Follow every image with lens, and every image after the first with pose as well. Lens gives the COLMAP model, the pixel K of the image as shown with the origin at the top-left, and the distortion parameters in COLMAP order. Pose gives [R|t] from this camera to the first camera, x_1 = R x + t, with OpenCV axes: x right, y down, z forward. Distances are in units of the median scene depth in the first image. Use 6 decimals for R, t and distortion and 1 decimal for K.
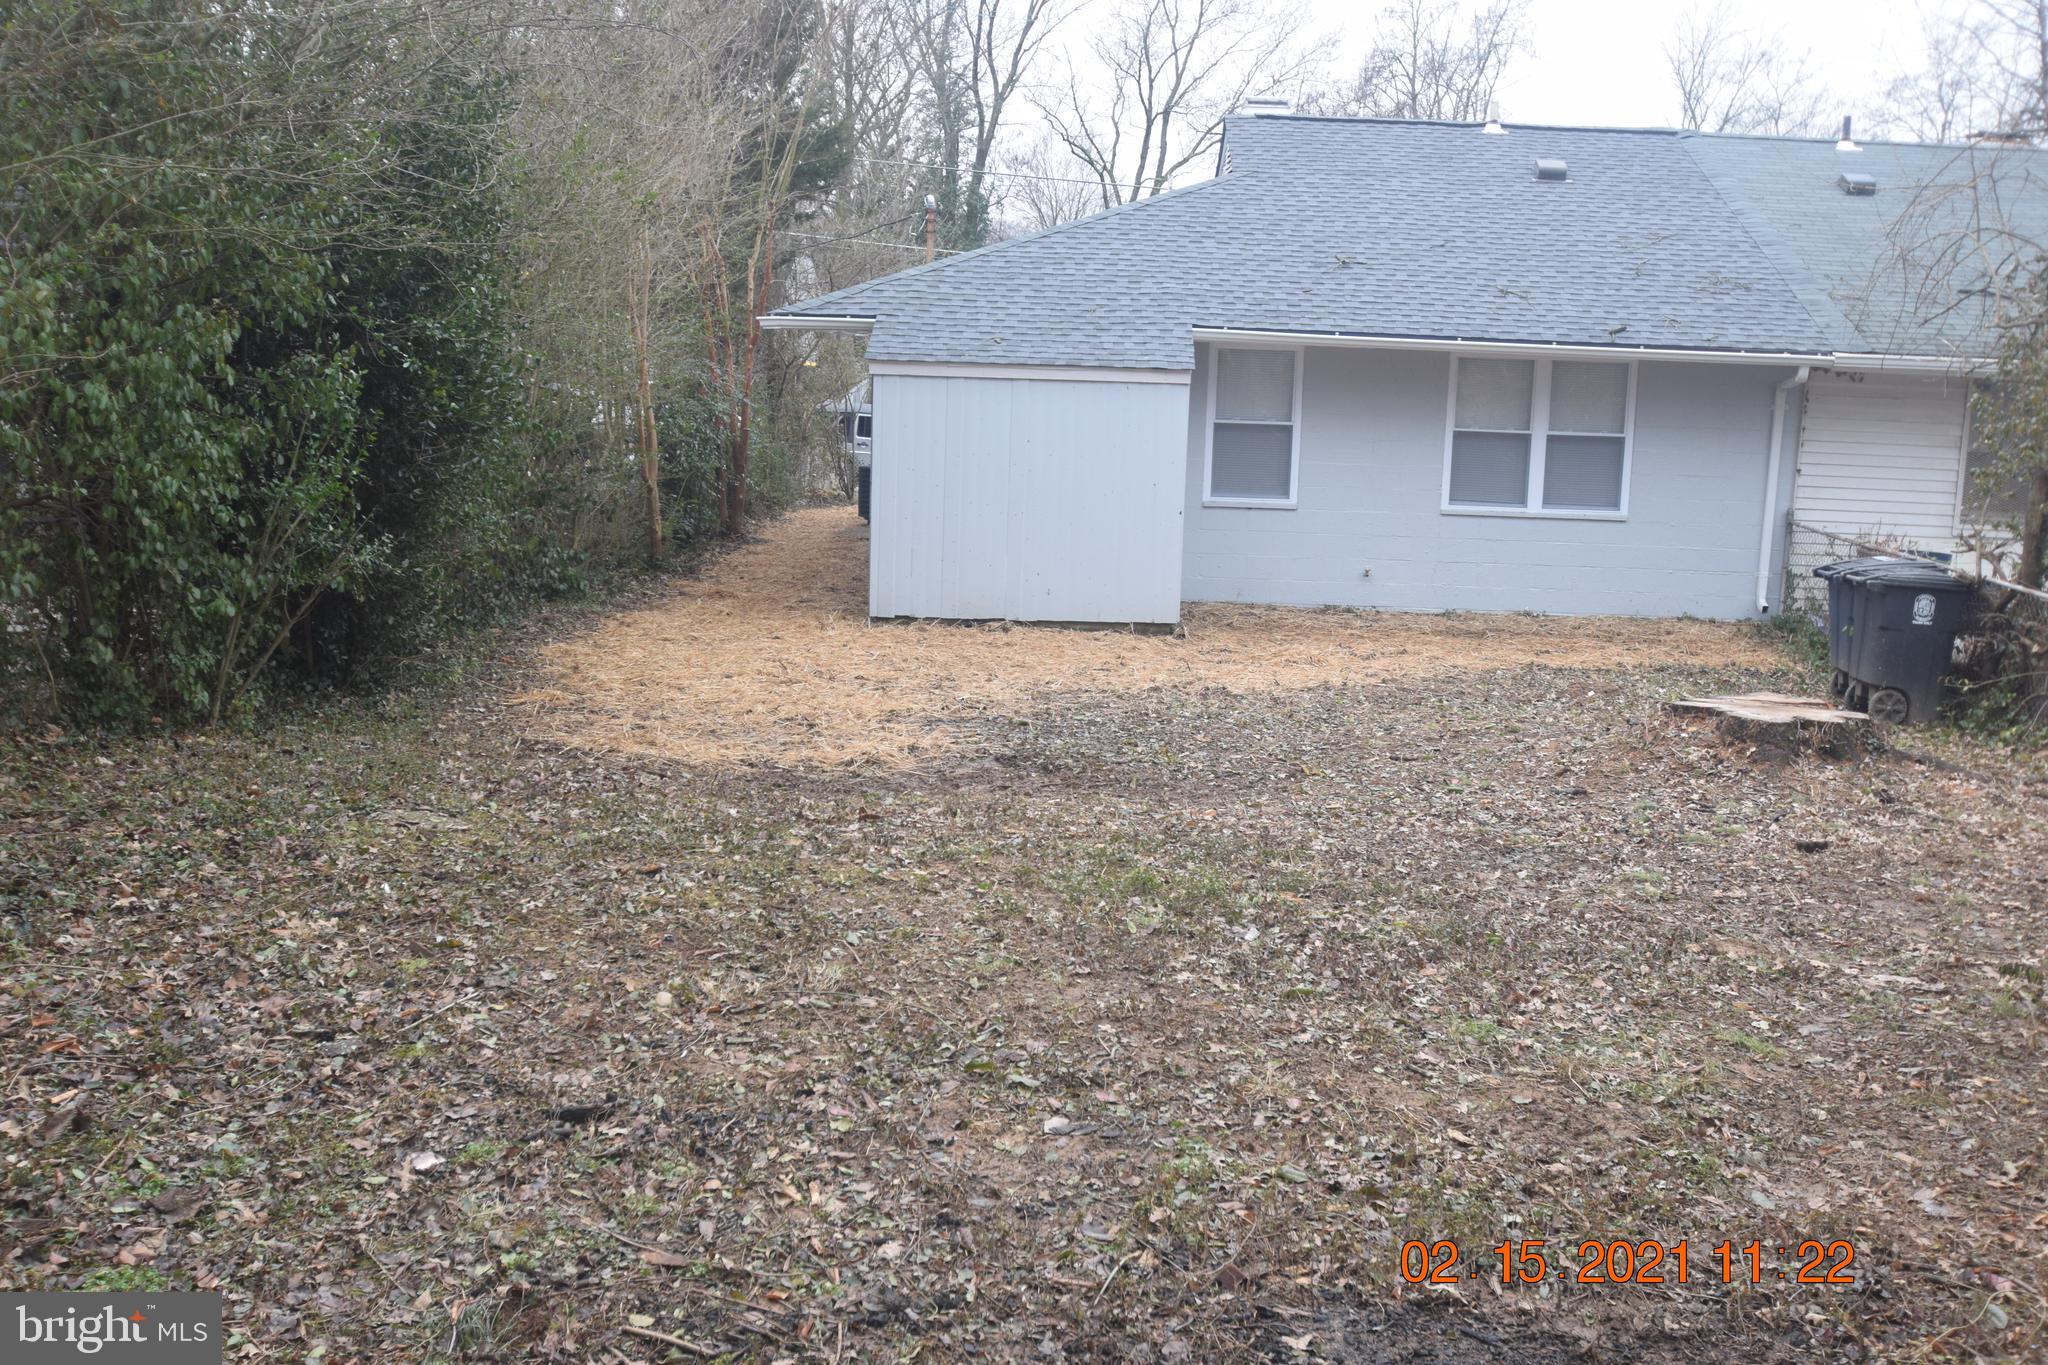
lens RADIAL K [[2118.3, 0, 1024.0], [0, 2118.3, 682.5], [0, 0, 1]] dist [-0.068606, 0.015925]
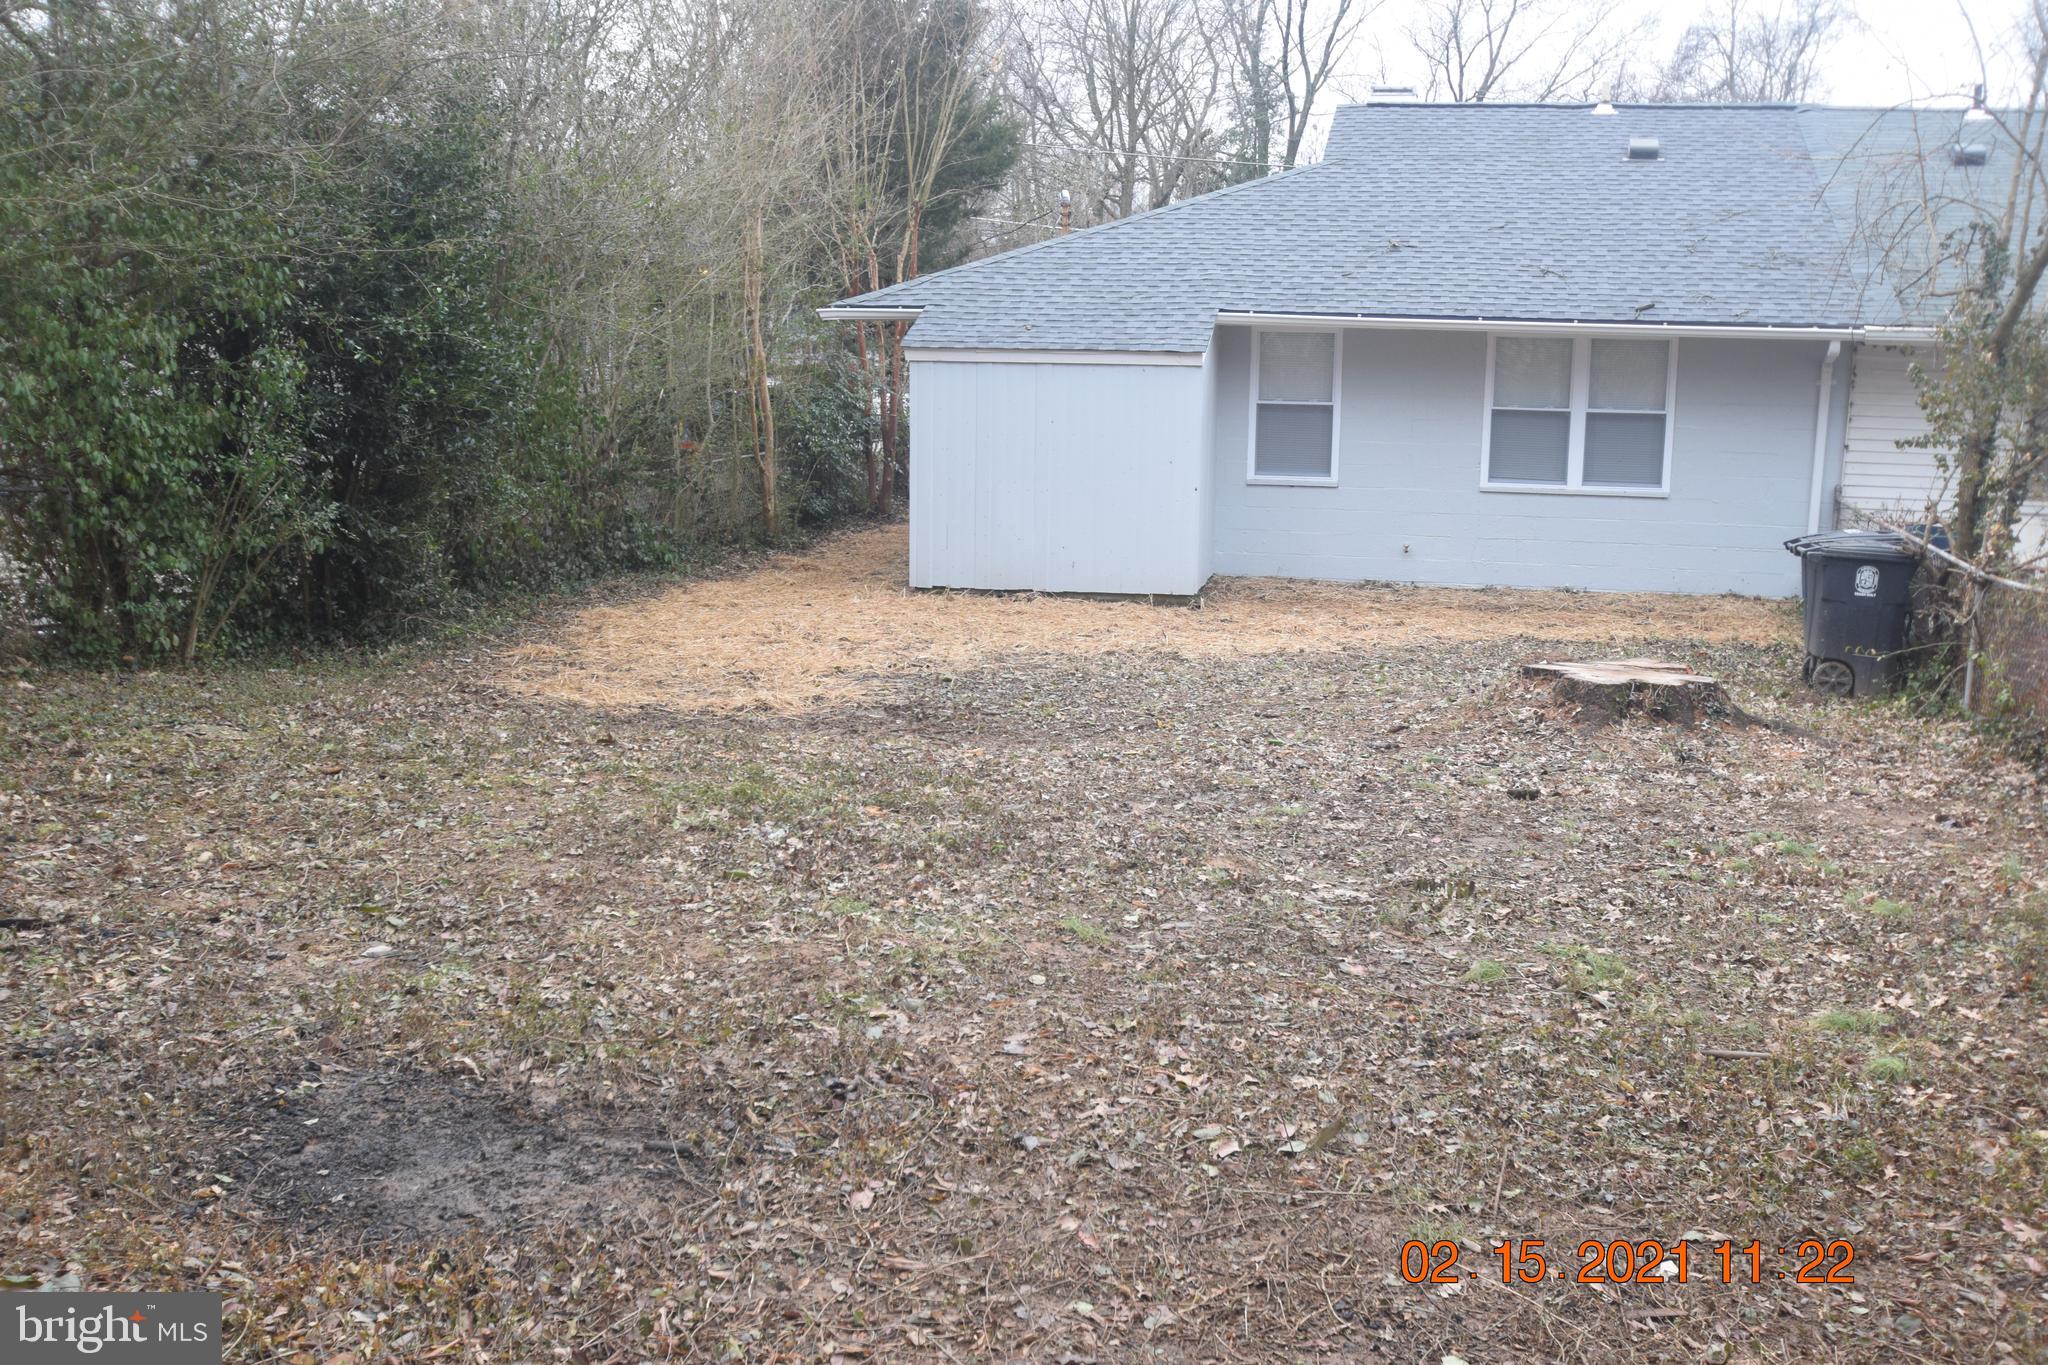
lens RADIAL K [[2118.3, 0, 1024.0], [0, 2118.3, 682.5], [0, 0, 1]] dist [-0.068606, 0.015925]
pose [[0.983393, 0.013842, -0.180959, 0.169463], [-0.013316, 0.999903, 0.004119, 0.011377], [0.180998, -0.001641, 0.983482, -0.041342]]
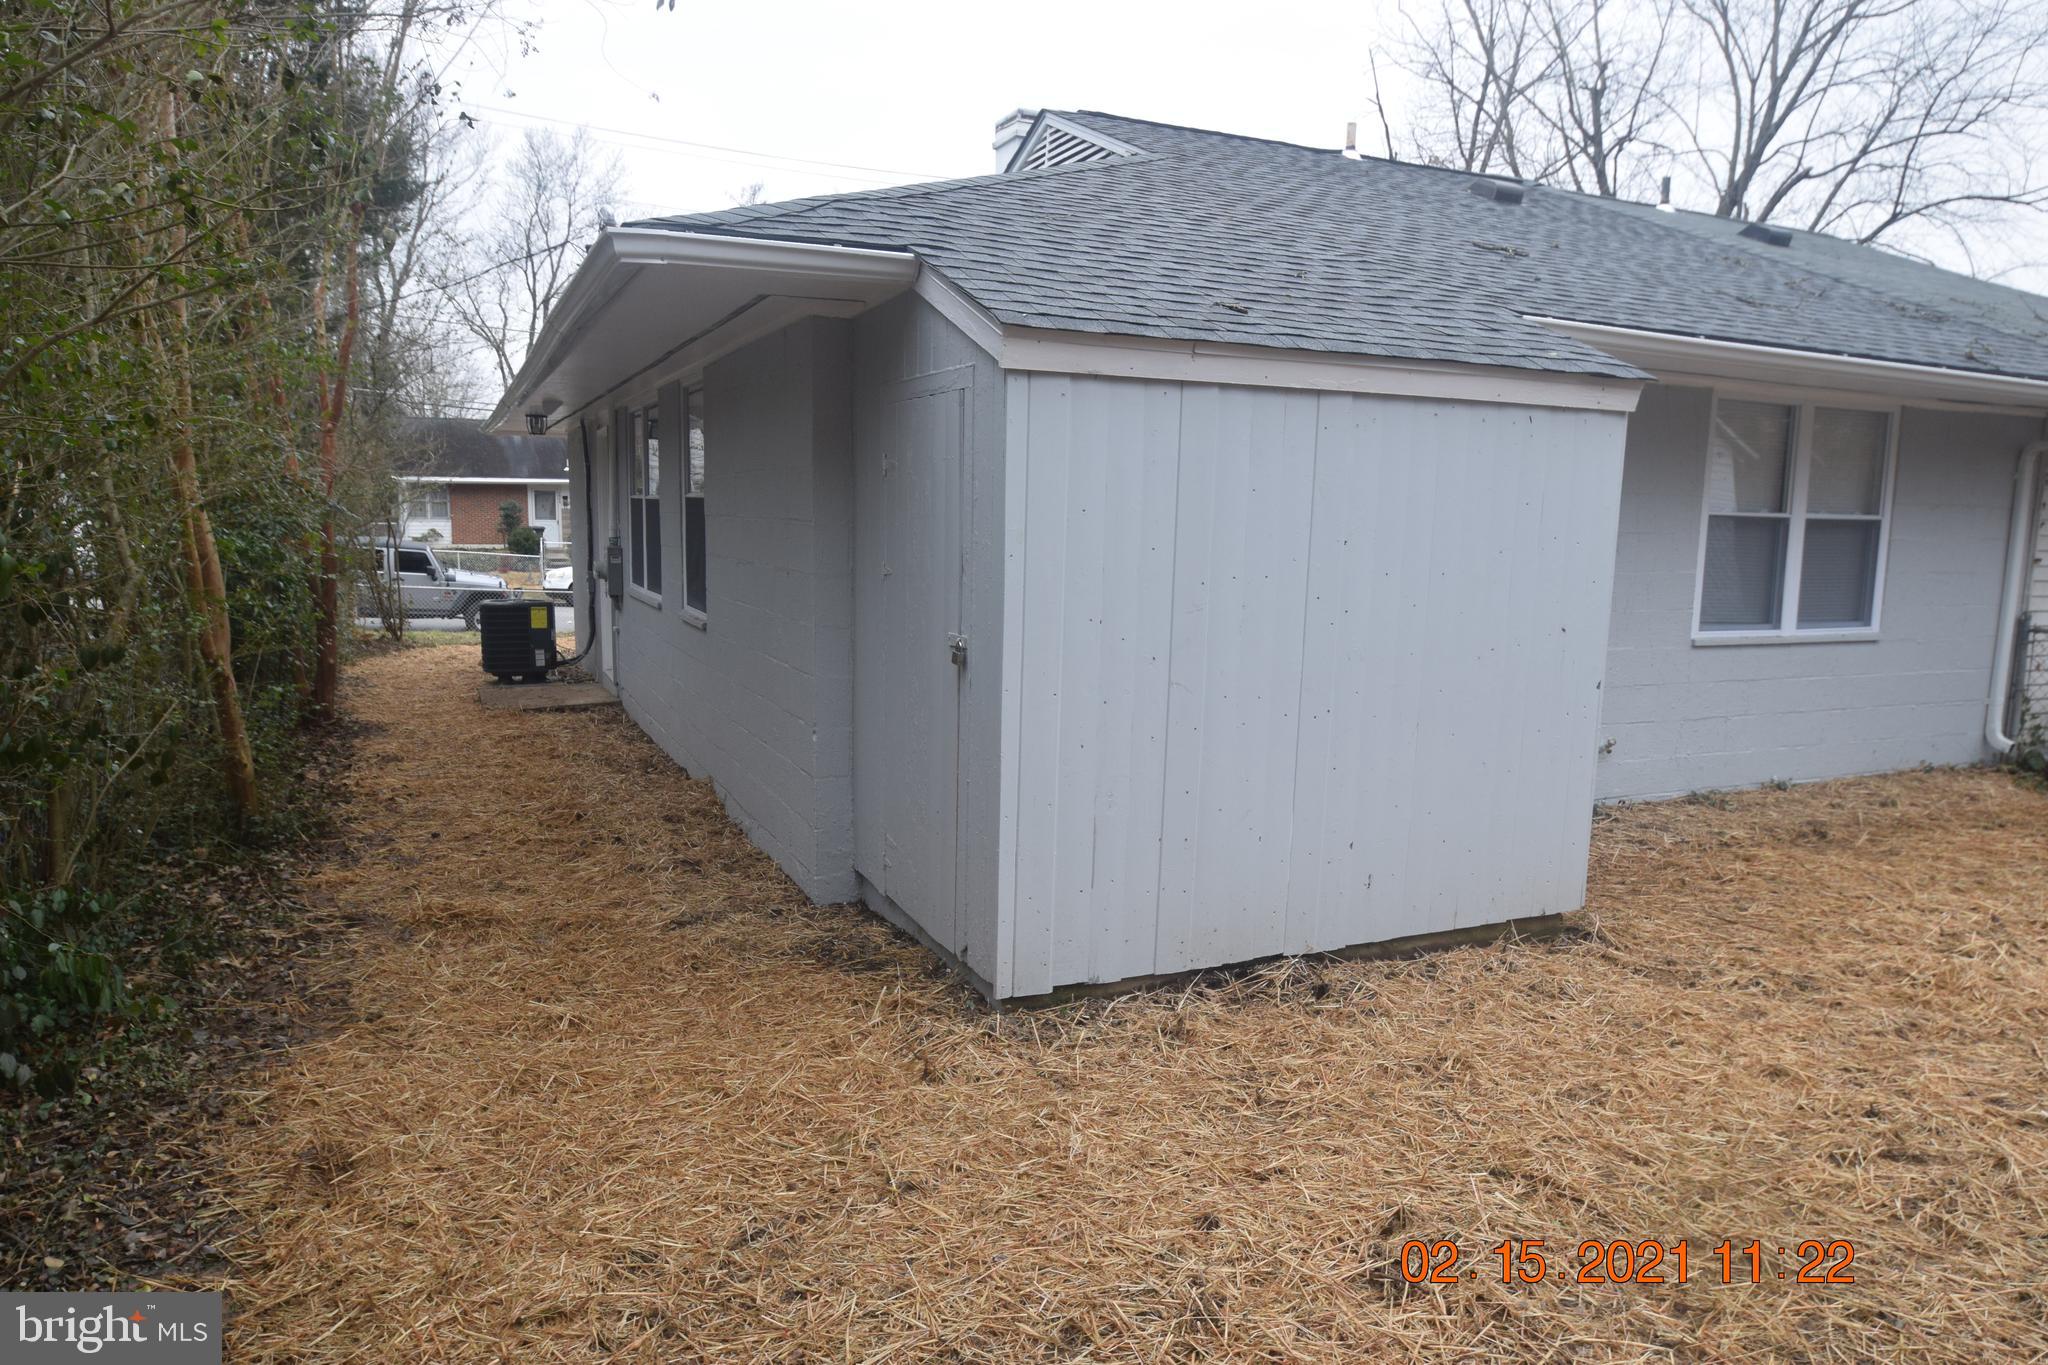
lens RADIAL K [[1358.6, 0, 1015.6], [0, 1358.6, 693.6], [0, 0, 1]] dist [-0.016212, 0.001283]
pose [[0.902397, -0.071018, 0.425012, -0.163293], [0.078488, 0.996915, -0.000067, -0.083047], [-0.423697, 0.033419, 0.905188, 0.729860]]
